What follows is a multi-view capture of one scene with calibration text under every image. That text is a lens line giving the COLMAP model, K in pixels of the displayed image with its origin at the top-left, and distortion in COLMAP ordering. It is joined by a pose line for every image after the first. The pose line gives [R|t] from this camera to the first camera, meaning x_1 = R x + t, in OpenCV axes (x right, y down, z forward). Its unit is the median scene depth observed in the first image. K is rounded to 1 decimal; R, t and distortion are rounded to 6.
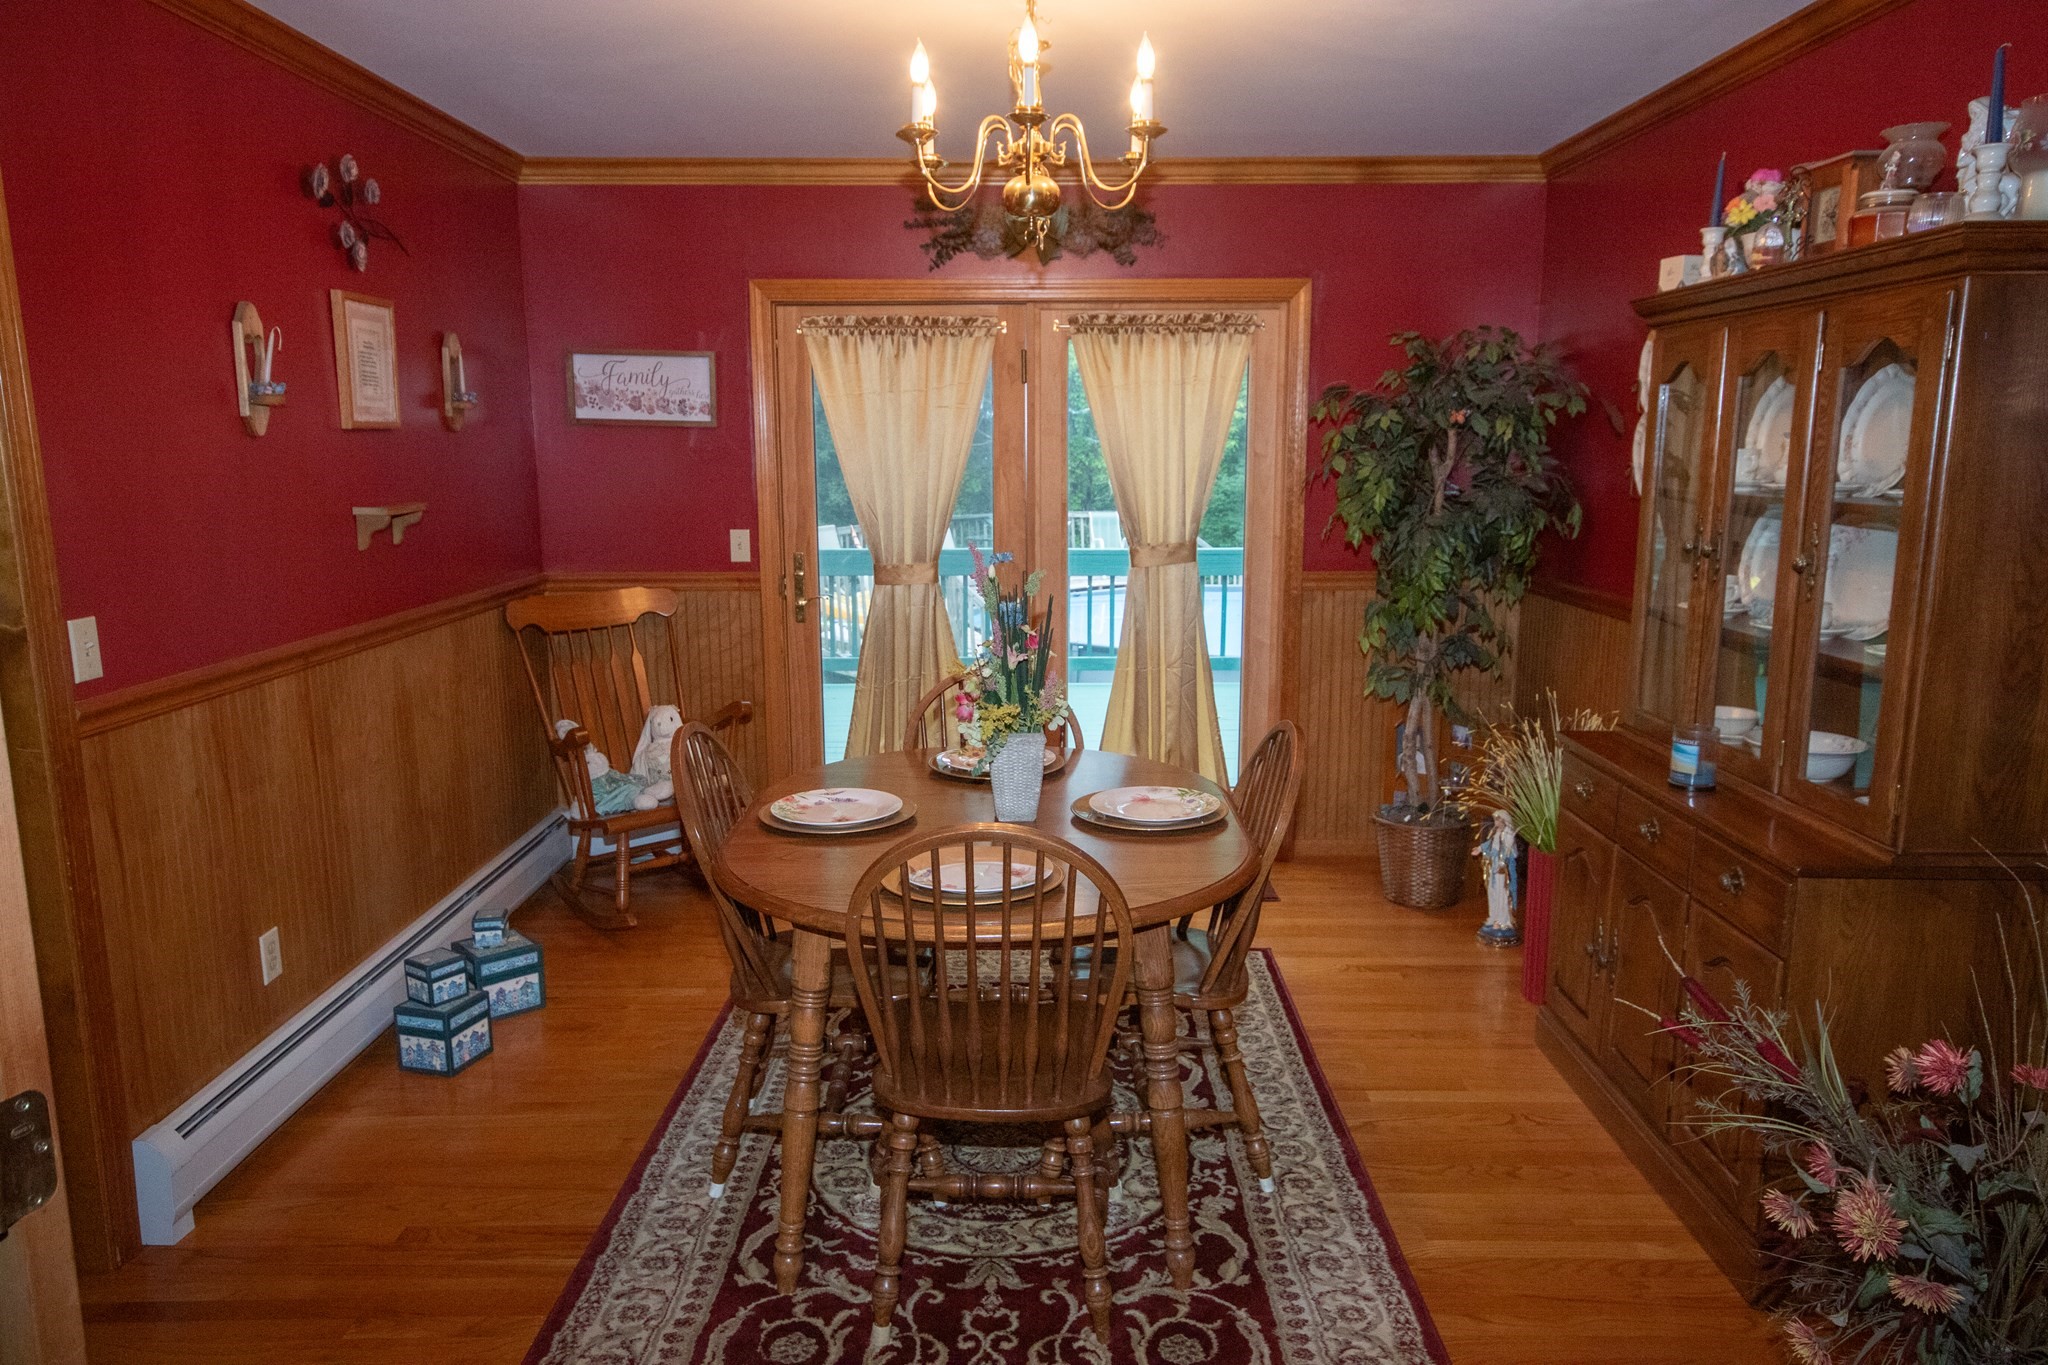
lens RADIAL K [[1388.5, 0, 1024.0], [0, 1388.5, 682.5], [0, 0, 1]] dist [0.031166, 0.000105]
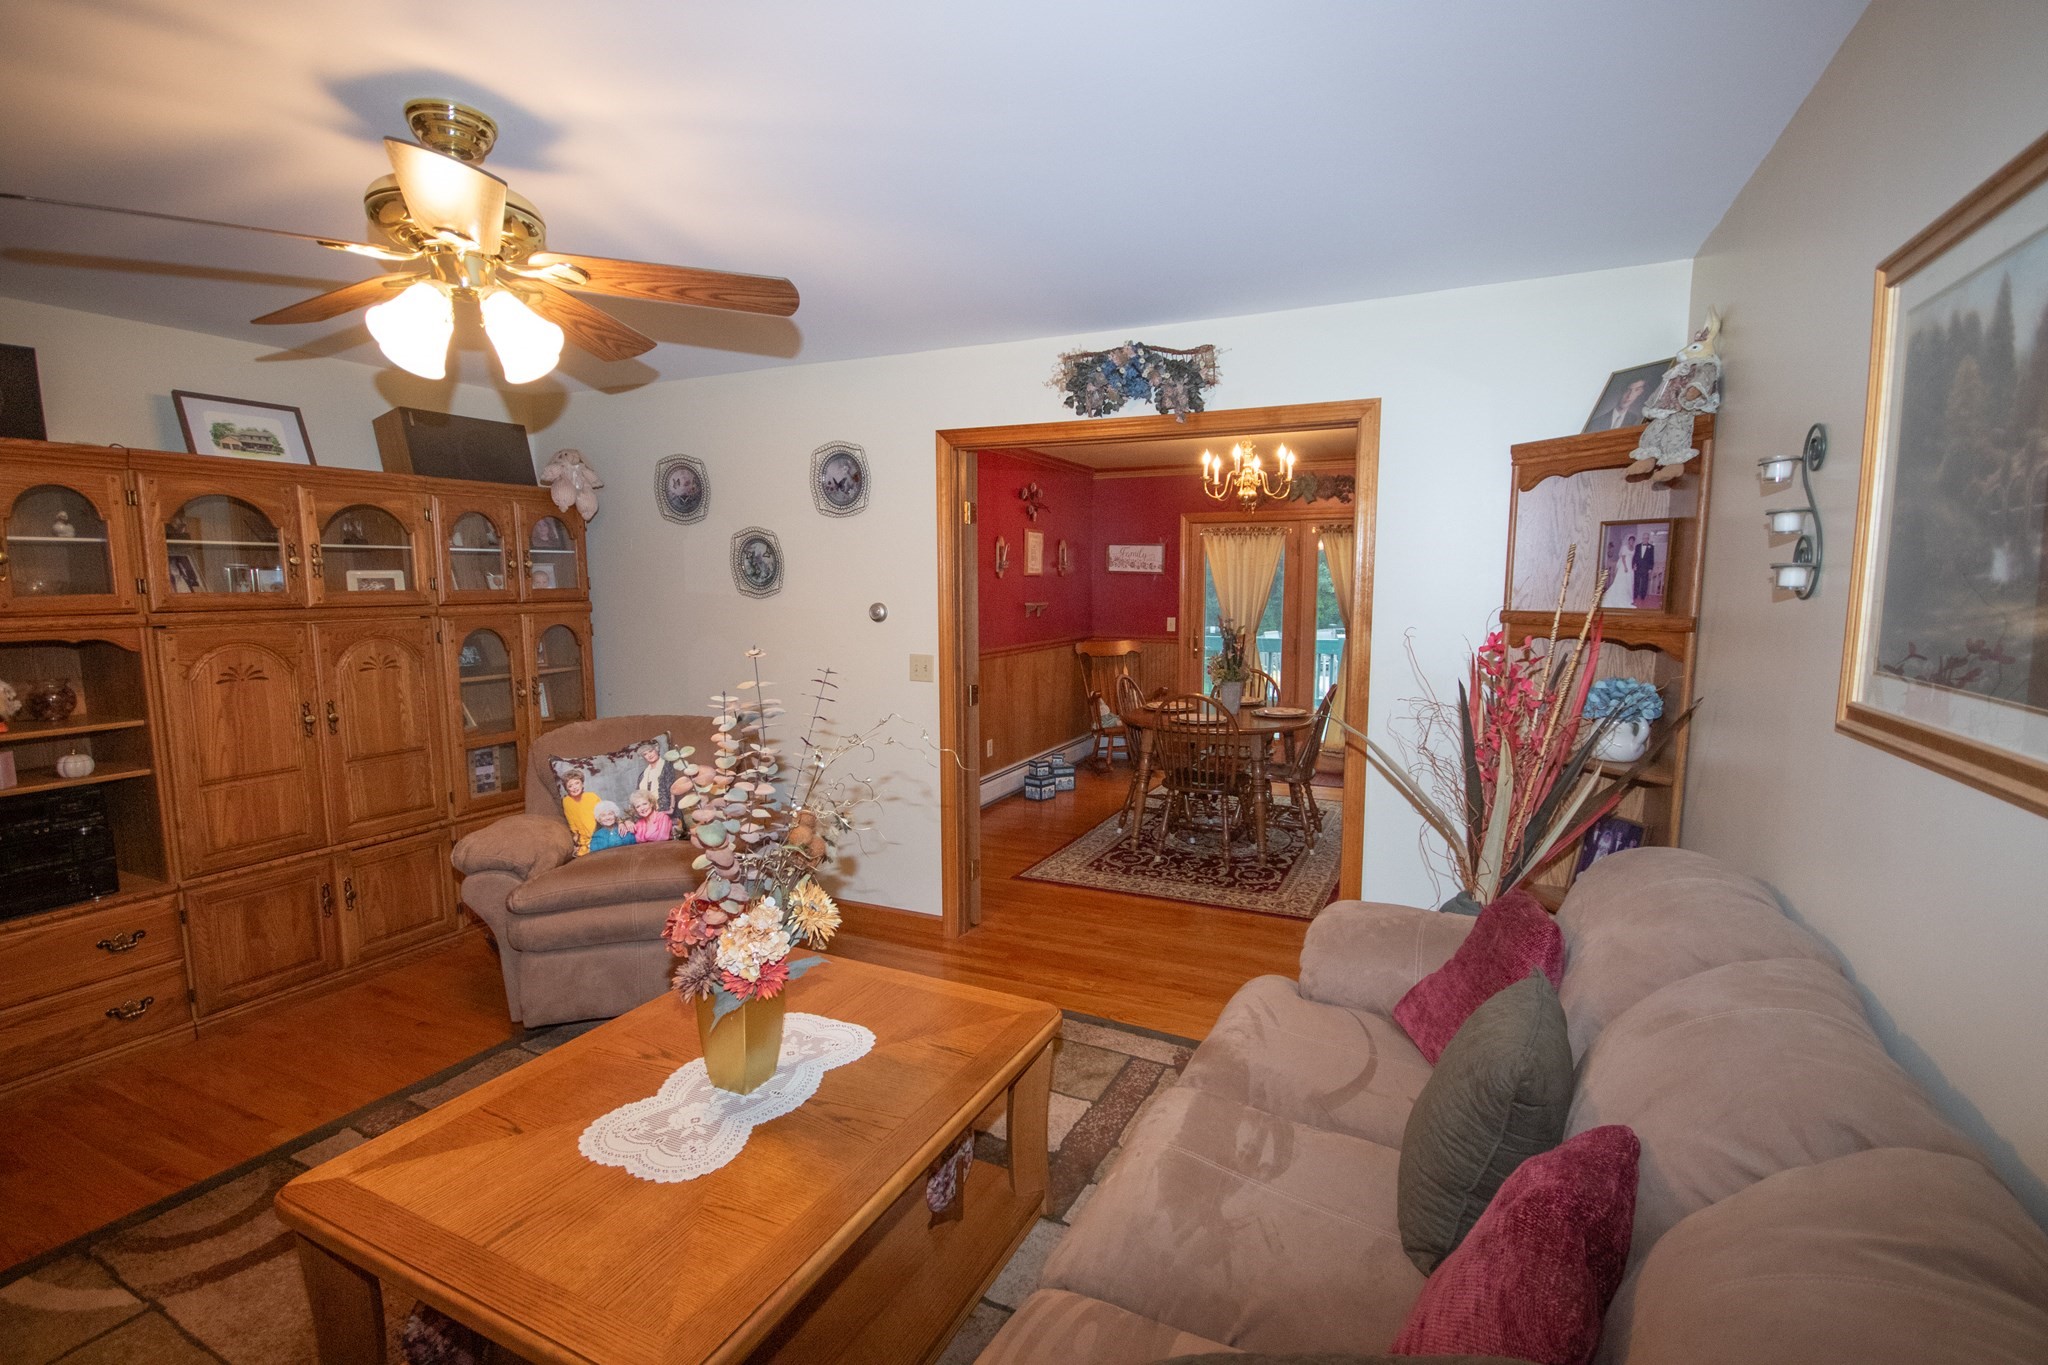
lens RADIAL K [[948.6, 0, 1029.9], [0, 948.6, 696.0], [0, 0, 1]] dist [-0.001499, -0.000103]
pose [[0.908751, 0.057667, -0.413335, 0.300834], [-0.079162, 0.996245, -0.035052, 0.117268], [0.409762, 0.064574, 0.909904, -0.659295]]
